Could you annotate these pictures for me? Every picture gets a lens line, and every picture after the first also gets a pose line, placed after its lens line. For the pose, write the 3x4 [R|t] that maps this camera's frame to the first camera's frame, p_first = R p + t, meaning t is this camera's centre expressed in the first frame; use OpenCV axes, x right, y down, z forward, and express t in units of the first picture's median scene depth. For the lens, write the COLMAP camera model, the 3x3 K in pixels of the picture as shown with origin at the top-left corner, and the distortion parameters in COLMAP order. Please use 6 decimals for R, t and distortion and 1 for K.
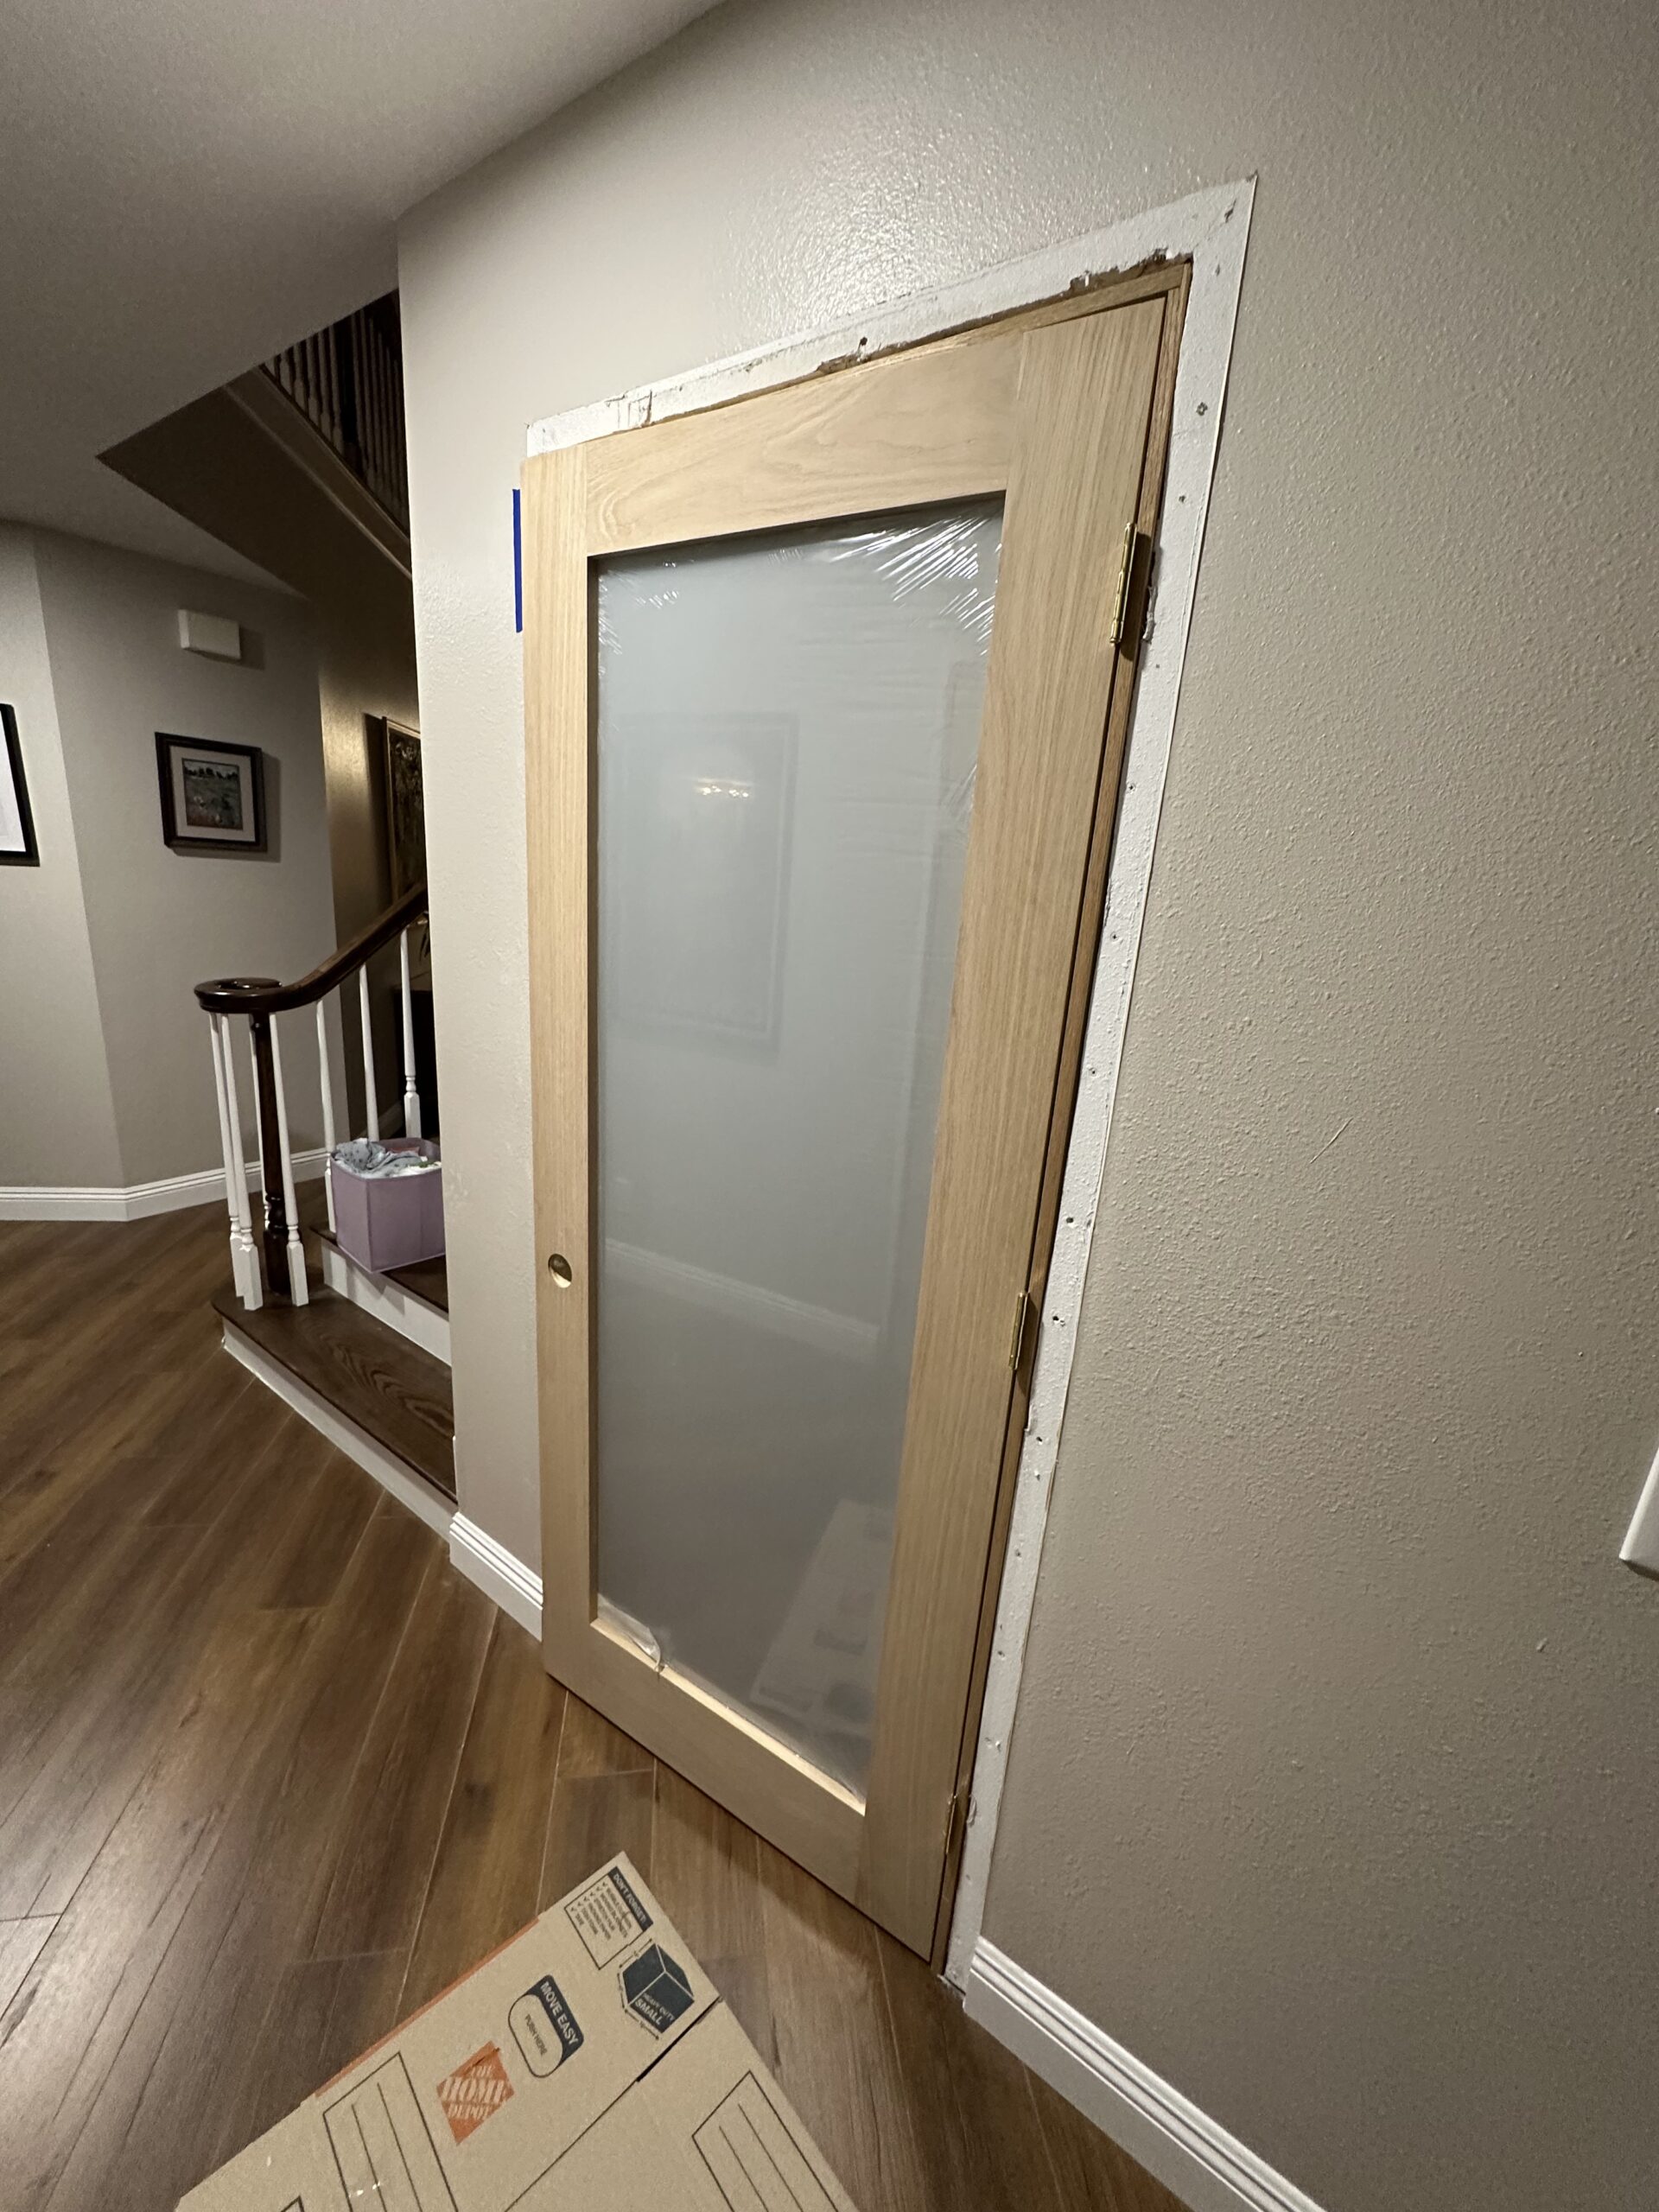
lens RADIAL K [[877.1, 0, 828.2], [0, 877.1, 1104.5], [0, 0, 1]] dist [-0.005258, 0.000735]
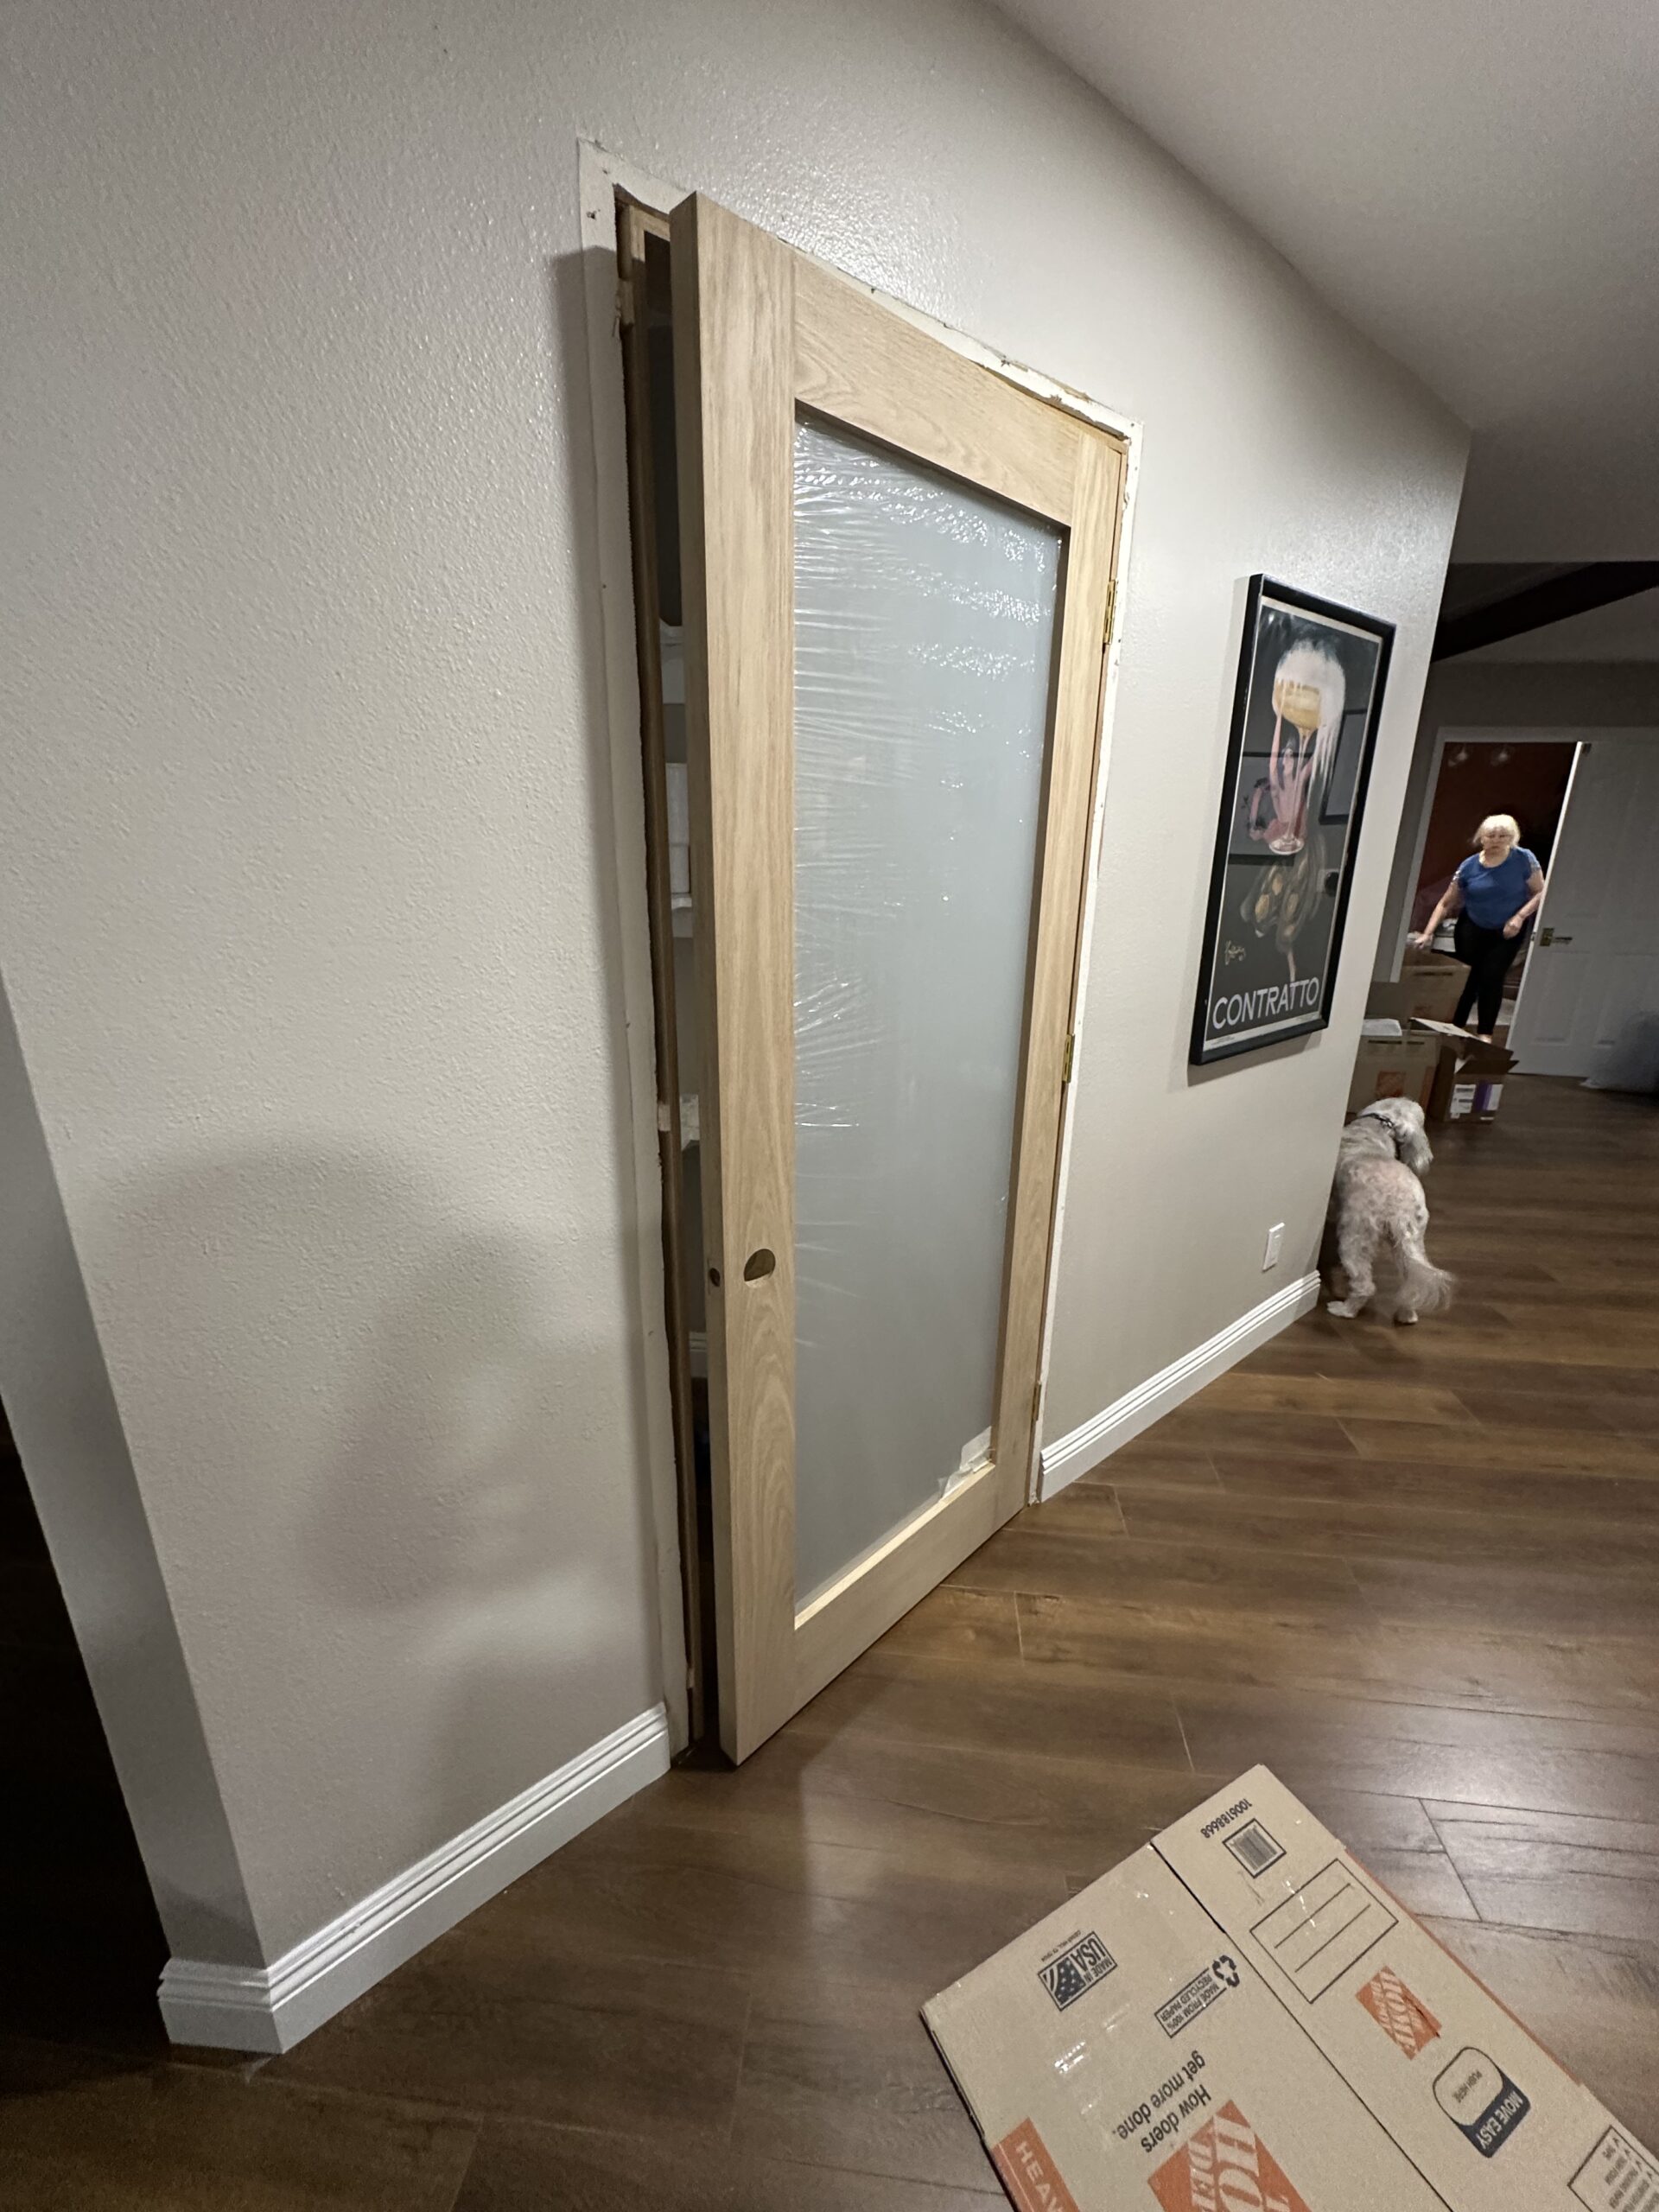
lens RADIAL K [[877.1, 0, 834.1], [0, 877.1, 1103.1], [0, 0, 1]] dist [-0.005258, 0.000735]
pose [[-0.257107, 0.205507, -0.944279, 0.418089], [-0.274932, 0.921195, 0.275341, 0.046050], [0.926449, 0.330405, -0.180345, 0.184262]]
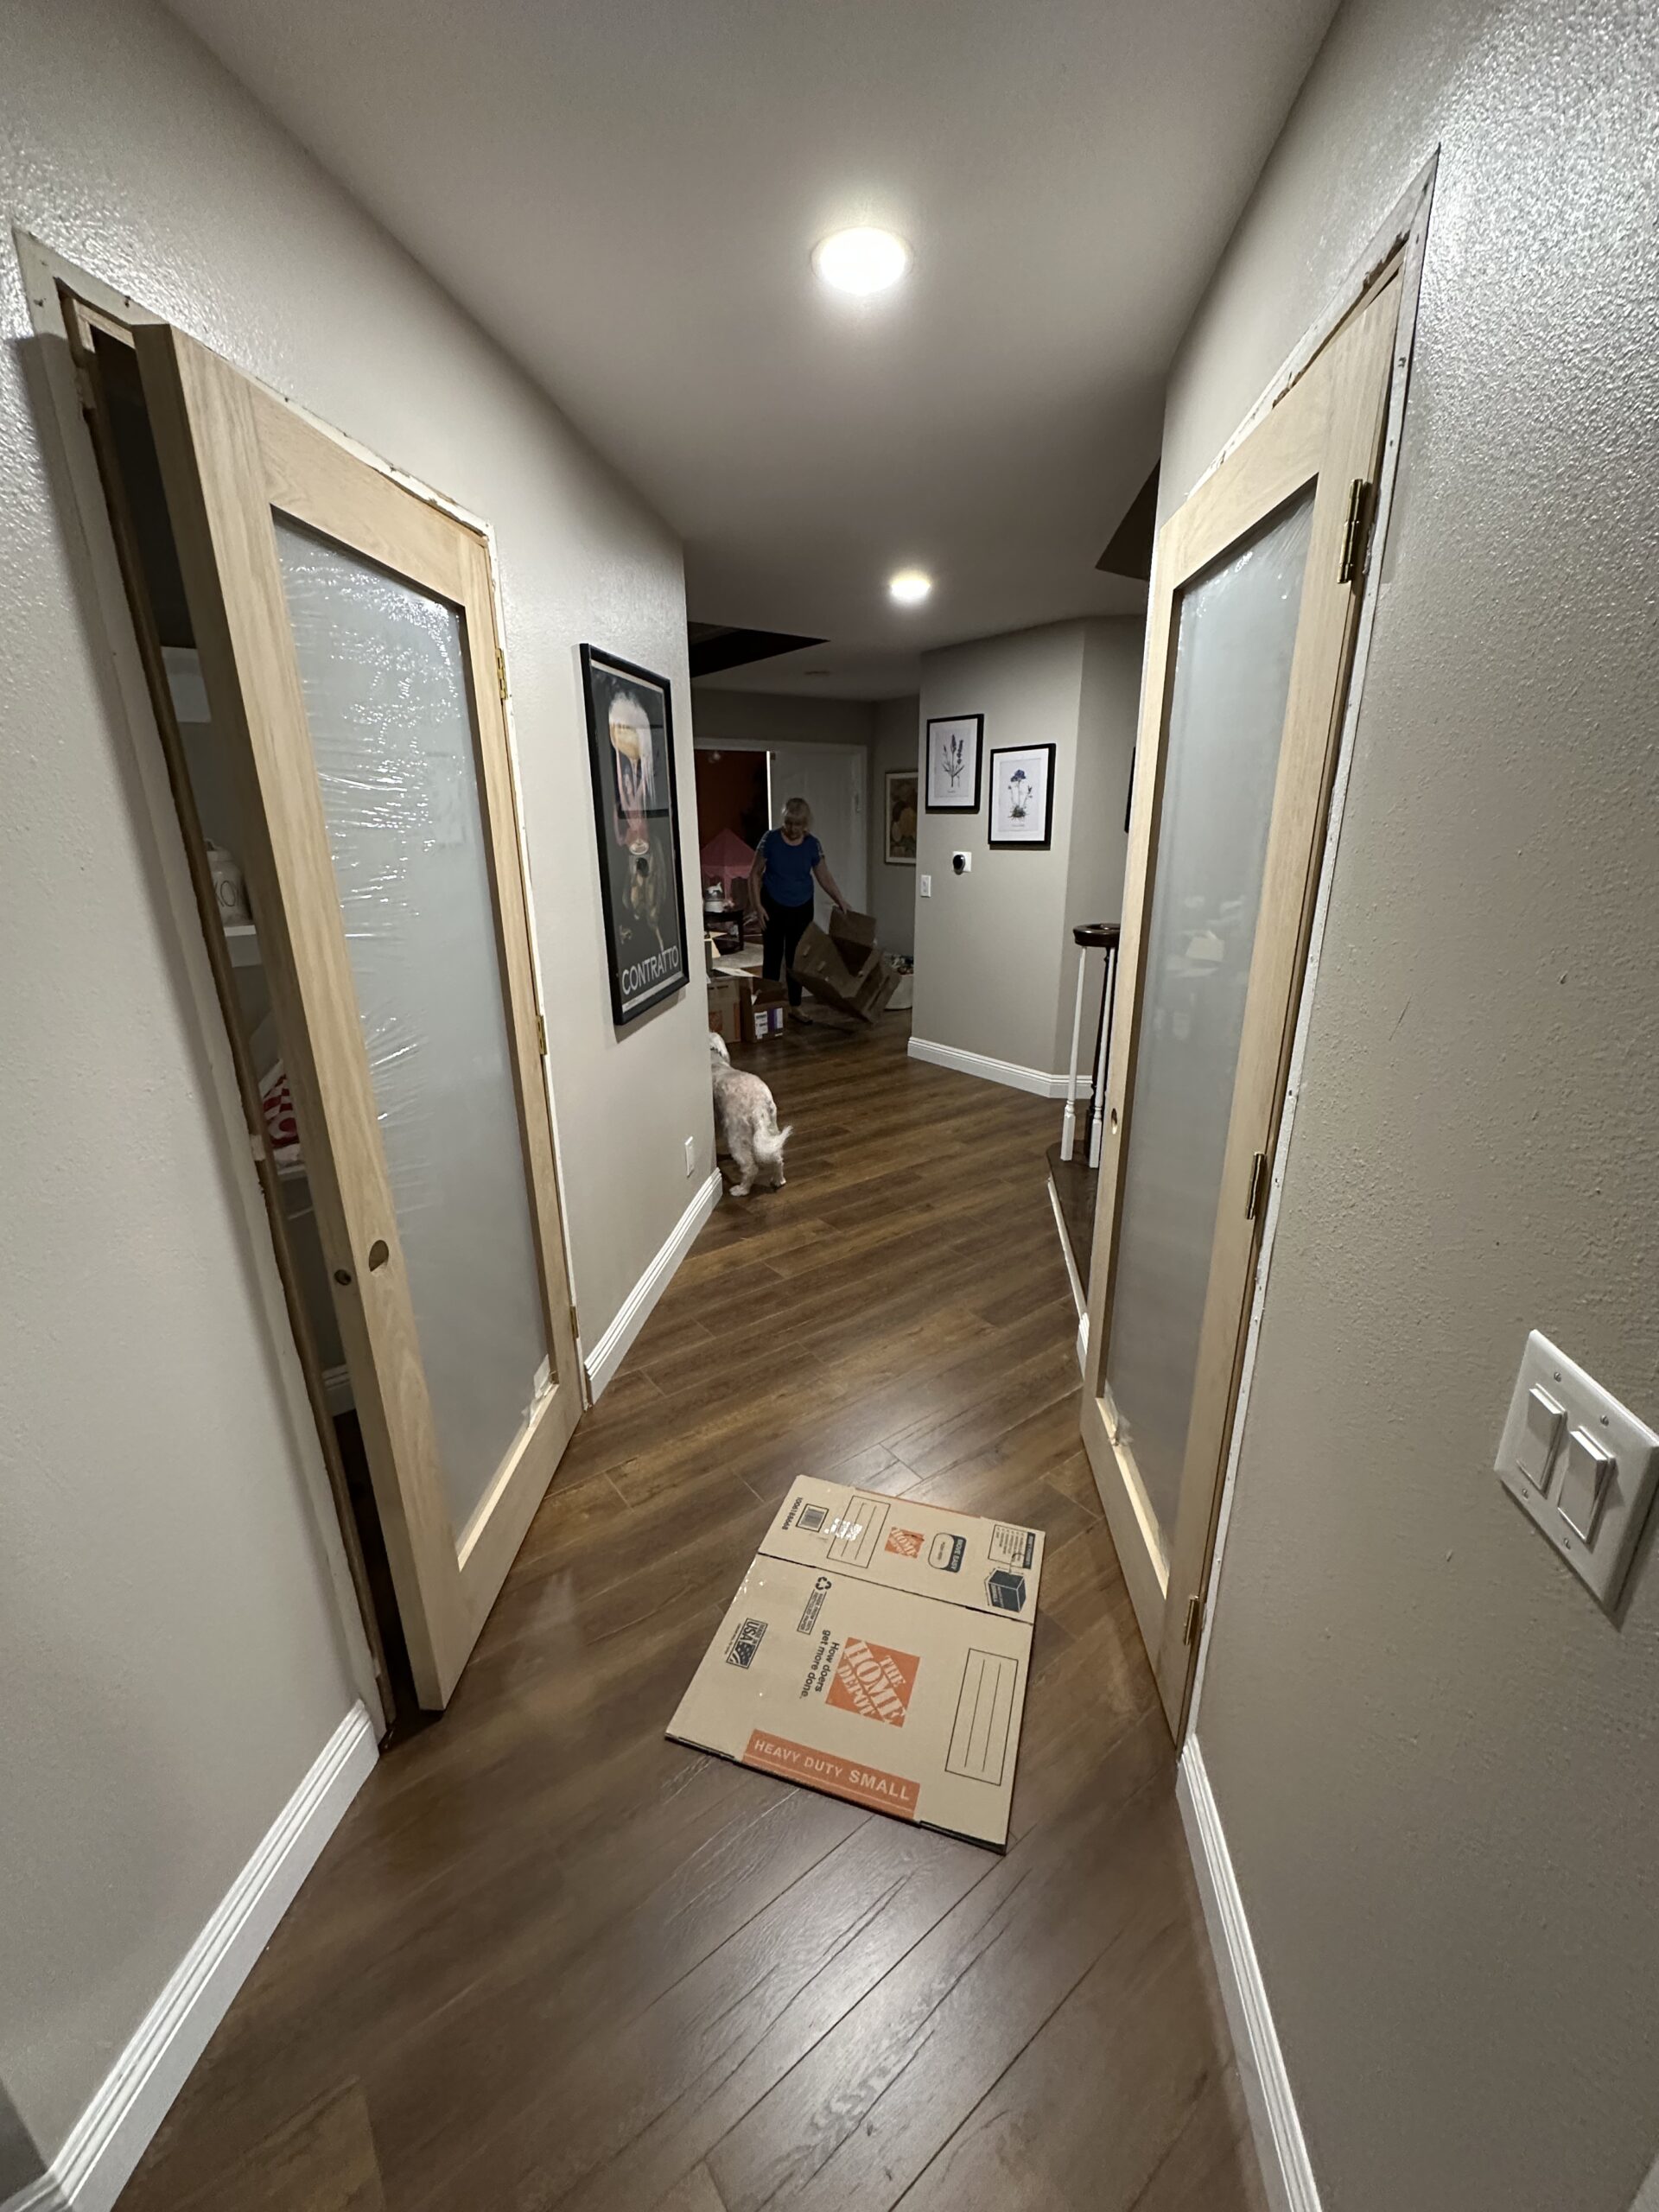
lens RADIAL K [[877.1, 0, 826.1], [0, 877.1, 1099.9], [0, 0, 1]] dist [-0.005258, 0.000735]
pose [[0.466689, 0.193101, -0.863084, 0.702661], [-0.180427, 0.976138, 0.120833, 0.077049], [0.865822, 0.099332, 0.490394, -0.060079]]
